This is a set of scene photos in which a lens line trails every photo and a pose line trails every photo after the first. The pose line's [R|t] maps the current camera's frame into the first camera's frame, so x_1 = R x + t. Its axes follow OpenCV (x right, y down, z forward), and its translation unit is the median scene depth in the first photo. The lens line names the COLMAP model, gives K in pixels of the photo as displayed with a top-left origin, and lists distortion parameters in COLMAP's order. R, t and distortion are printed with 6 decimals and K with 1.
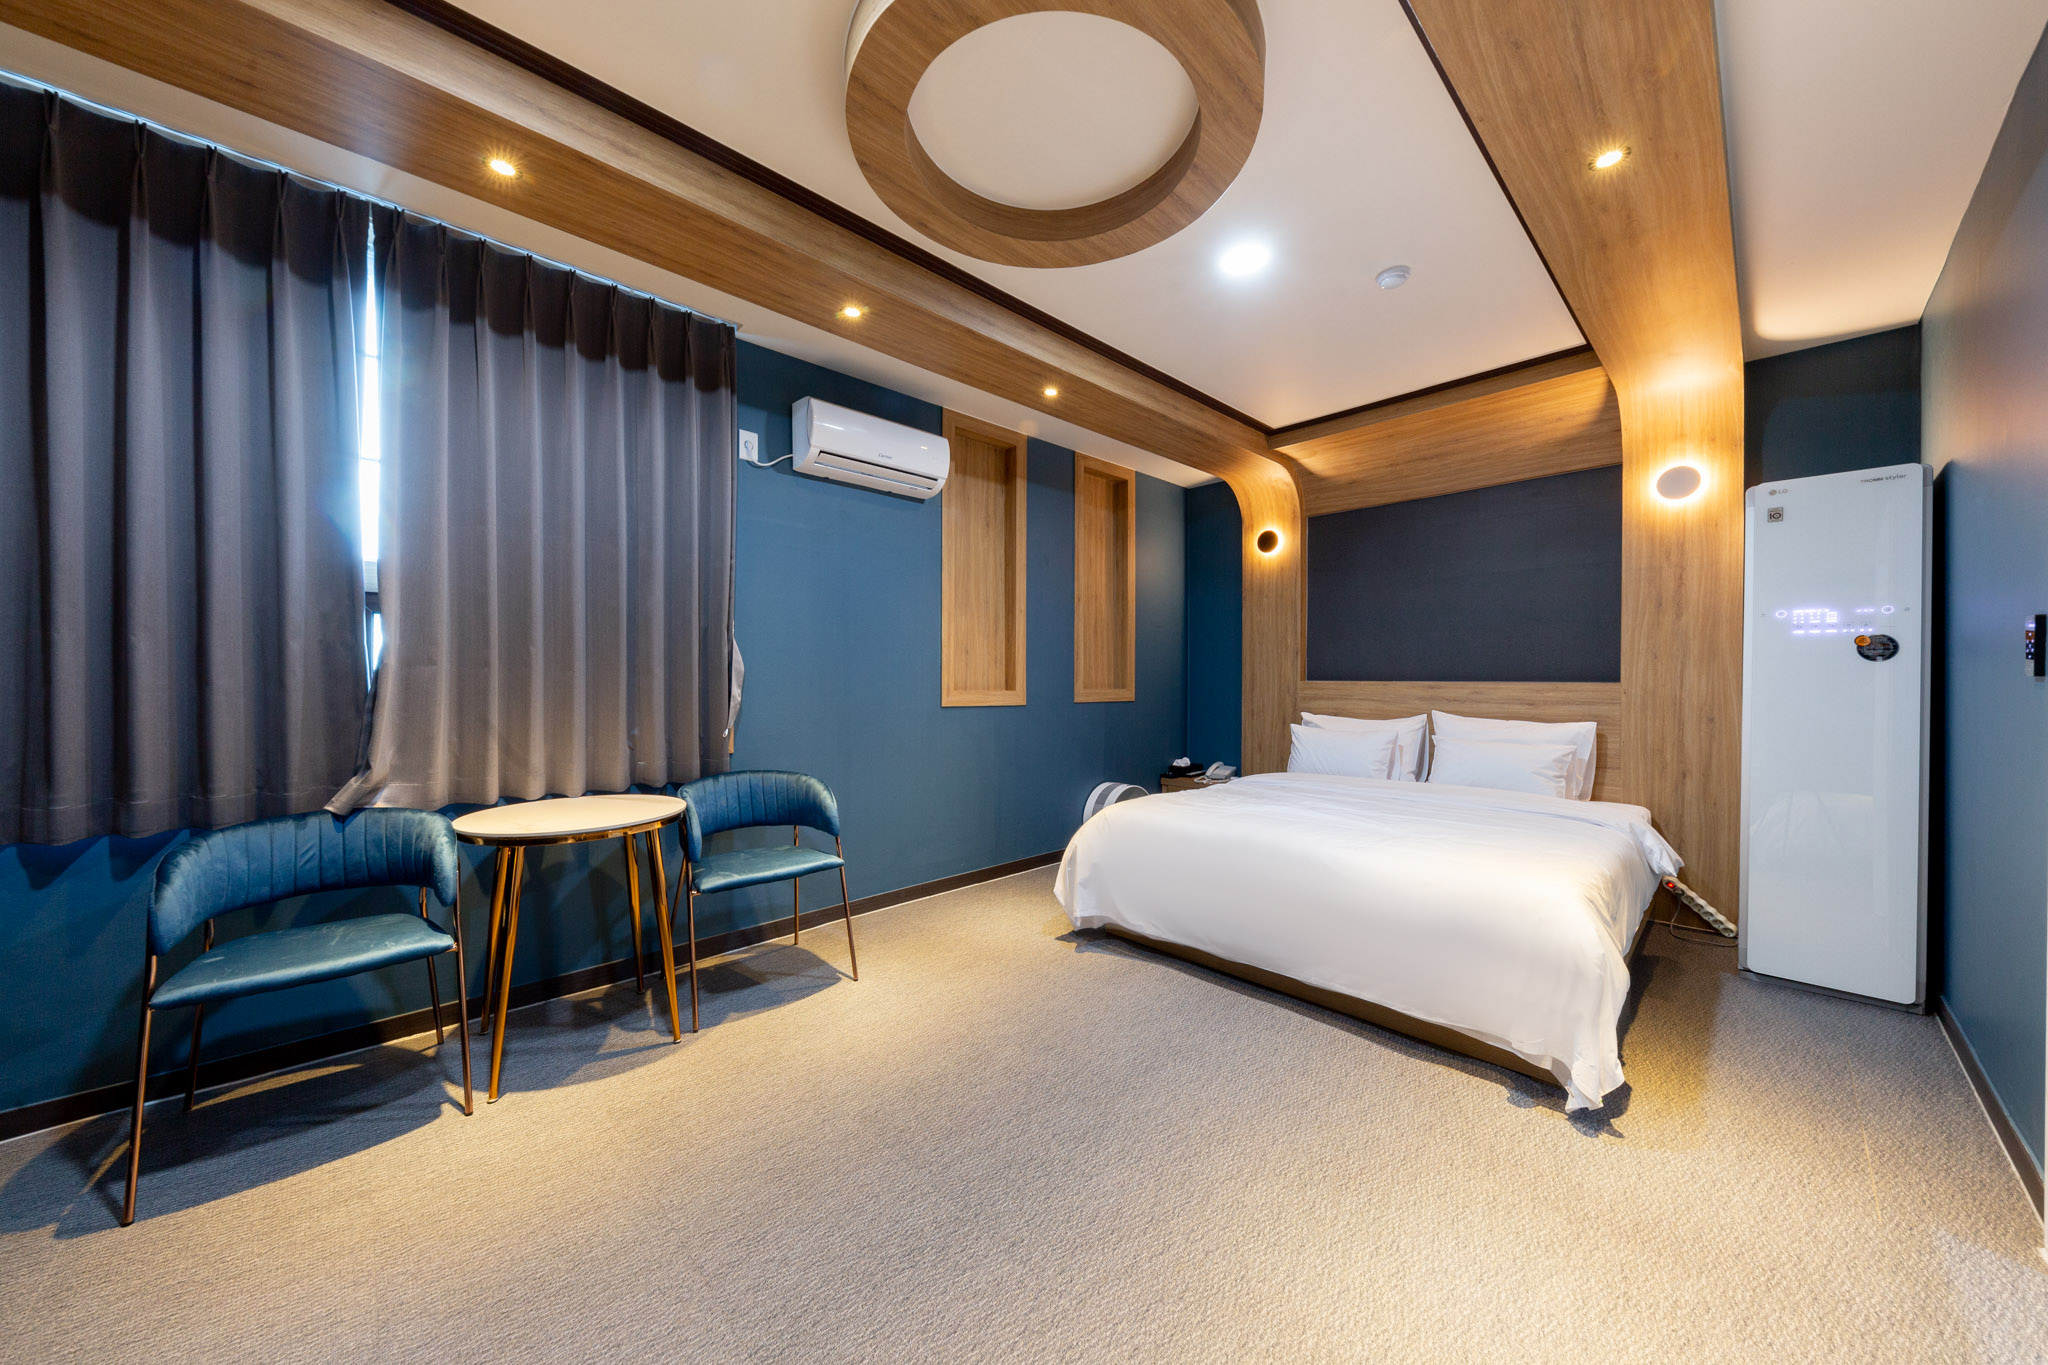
lens RADIAL K [[699.6, 0, 1025.1], [0, 699.6, 683.1], [0, 0, 1]] dist [0.016243, -0.006526]
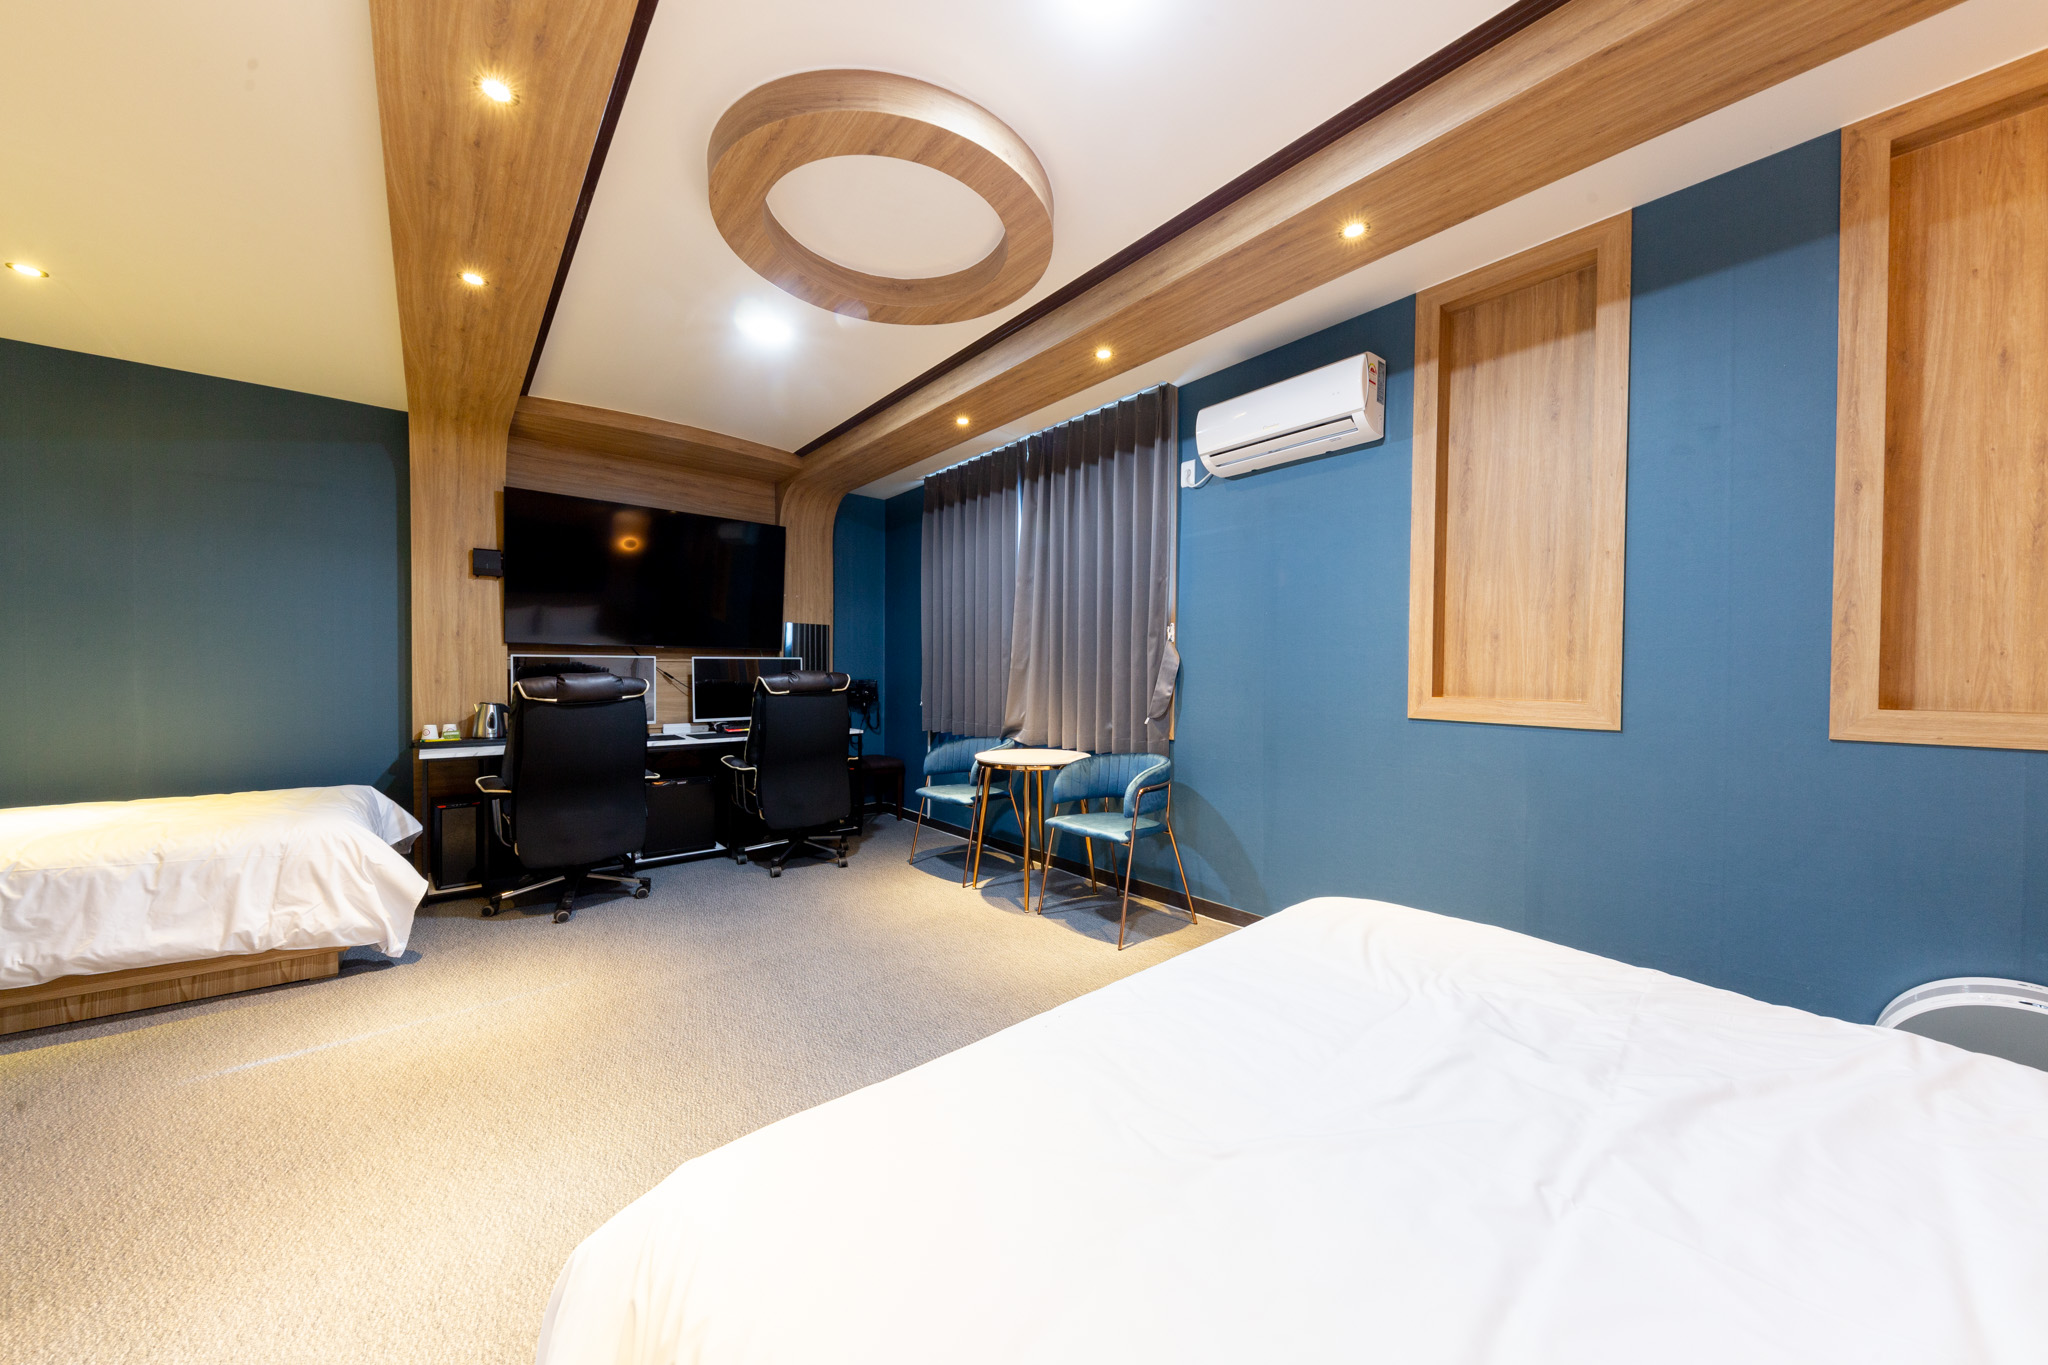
lens RADIAL K [[699.6, 0, 1025.1], [0, 699.6, 683.1], [0, 0, 1]] dist [0.016243, -0.006526]
pose [[-0.066729, 0.018647, -0.997597, 0.869279], [-0.003184, 0.999816, 0.018901, -0.020123], [0.997766, 0.004438, -0.066658, 0.921021]]
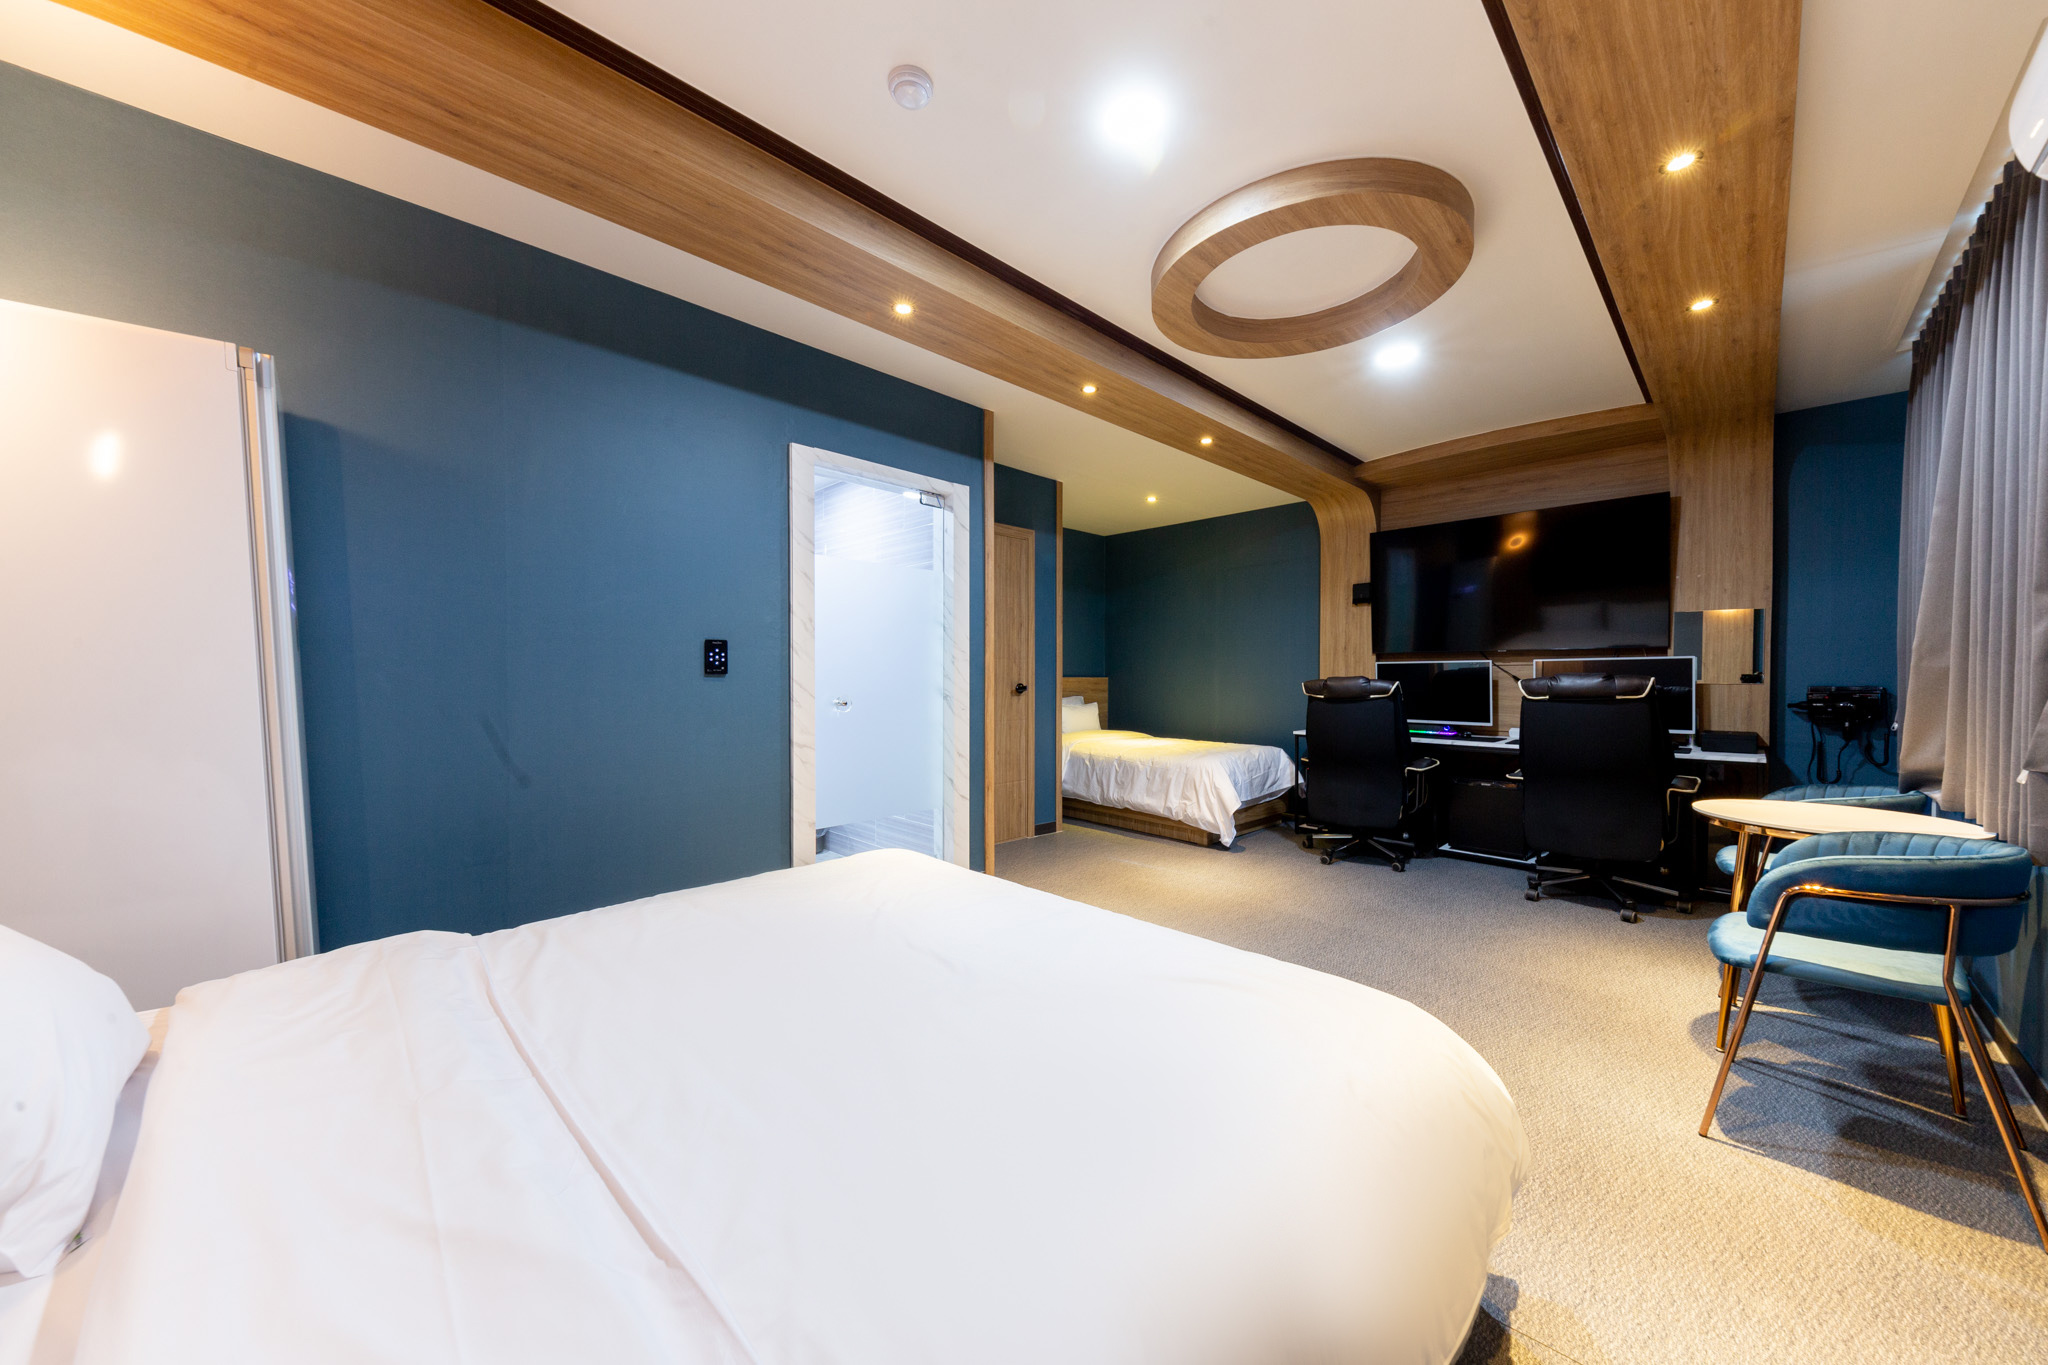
lens RADIAL K [[699.6, 0, 1025.1], [0, 699.6, 683.1], [0, 0, 1]] dist [0.016243, -0.006526]
pose [[-0.999959, 0.006293, -0.006568, 0.405217], [0.006221, 0.999922, 0.010868, -0.018723], [0.006636, 0.010826, -0.999919, 1.659567]]
